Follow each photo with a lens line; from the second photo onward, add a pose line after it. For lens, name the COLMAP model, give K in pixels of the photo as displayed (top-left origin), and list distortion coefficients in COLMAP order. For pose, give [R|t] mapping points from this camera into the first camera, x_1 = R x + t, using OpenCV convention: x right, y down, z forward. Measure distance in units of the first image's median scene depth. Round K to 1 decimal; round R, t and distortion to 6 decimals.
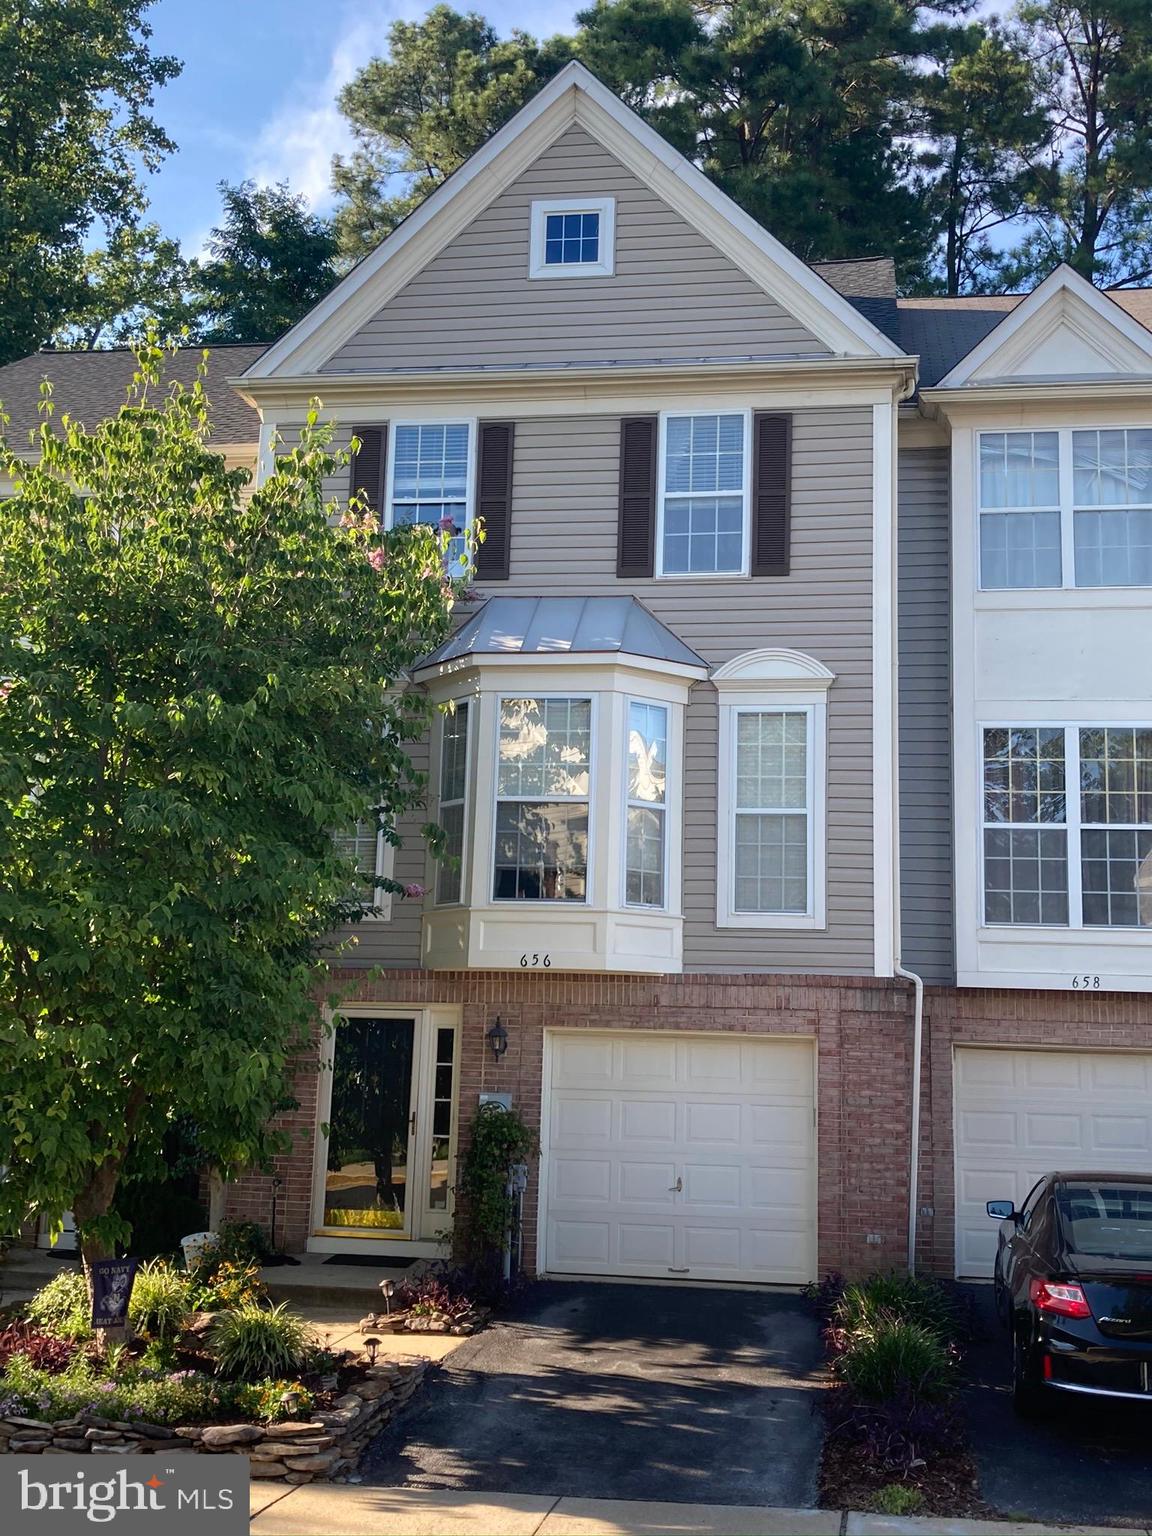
lens RADIAL K [[1735.5, 0, 574.6], [0, 1735.5, 752.5], [0, 0, 1]] dist [0.071039, 0.000000]
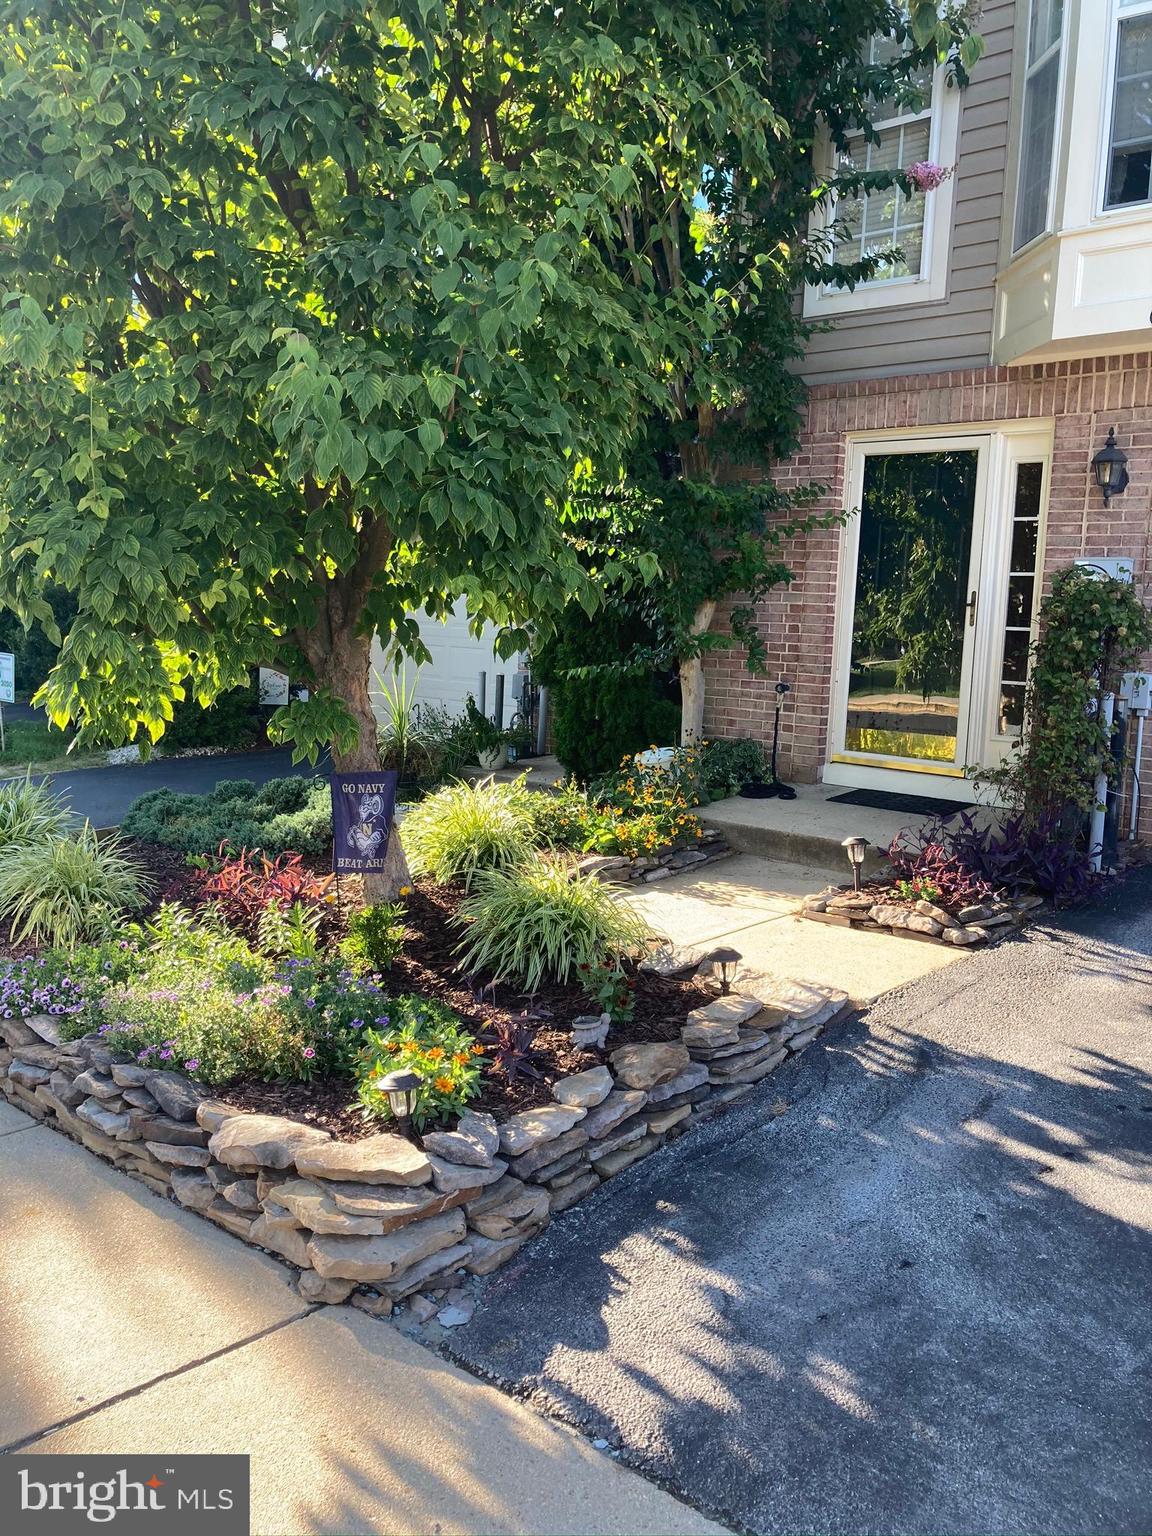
lens RADIAL K [[1266.0, 0, 581.0], [0, 1266.0, 751.5], [0, 0, 1]] dist [0.039050, -0.044089]
pose [[0.854709, 0.059628, -0.515671, 0.034132], [0.077904, 0.967397, 0.240986, 0.148239], [0.513228, -0.246146, 0.822198, 0.555633]]
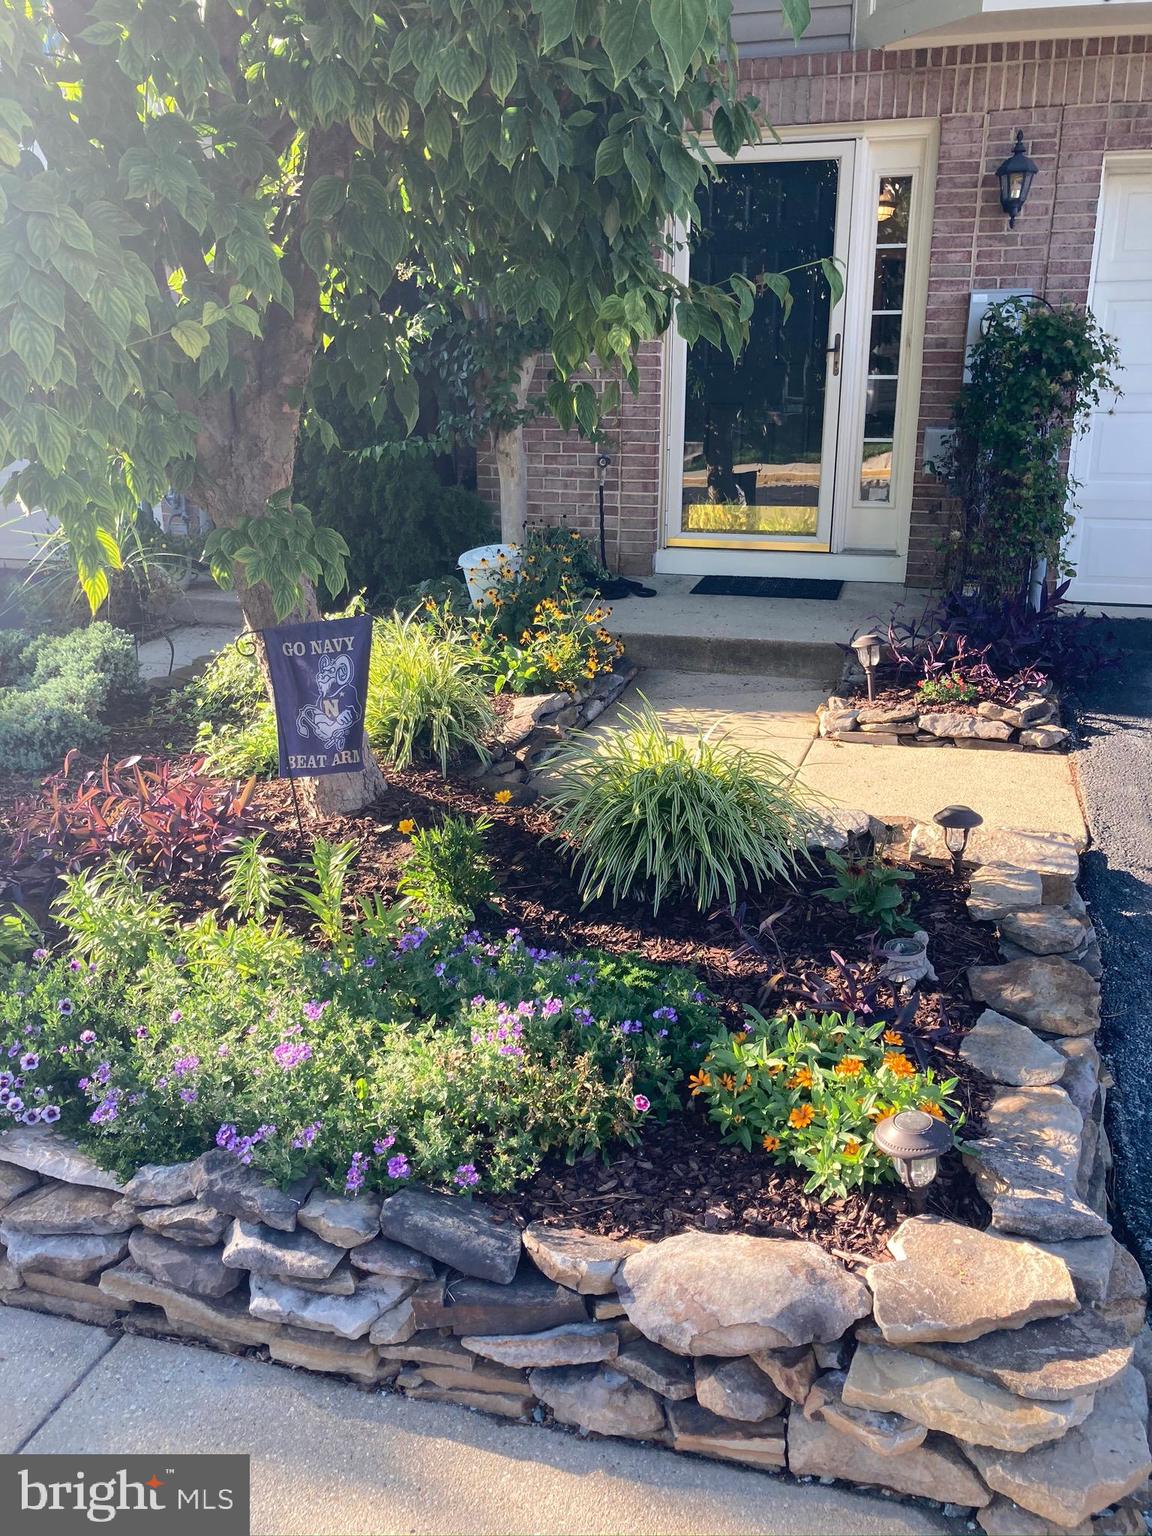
lens RADIAL K [[1266.0, 0, 587.3], [0, 1266.0, 756.1], [0, 0, 1]] dist [0.039050, -0.044089]
pose [[0.994402, 0.003378, -0.105608, -0.138812], [0.042701, 0.901384, 0.430911, 0.159370], [0.096649, -0.433008, 0.896194, 0.603762]]
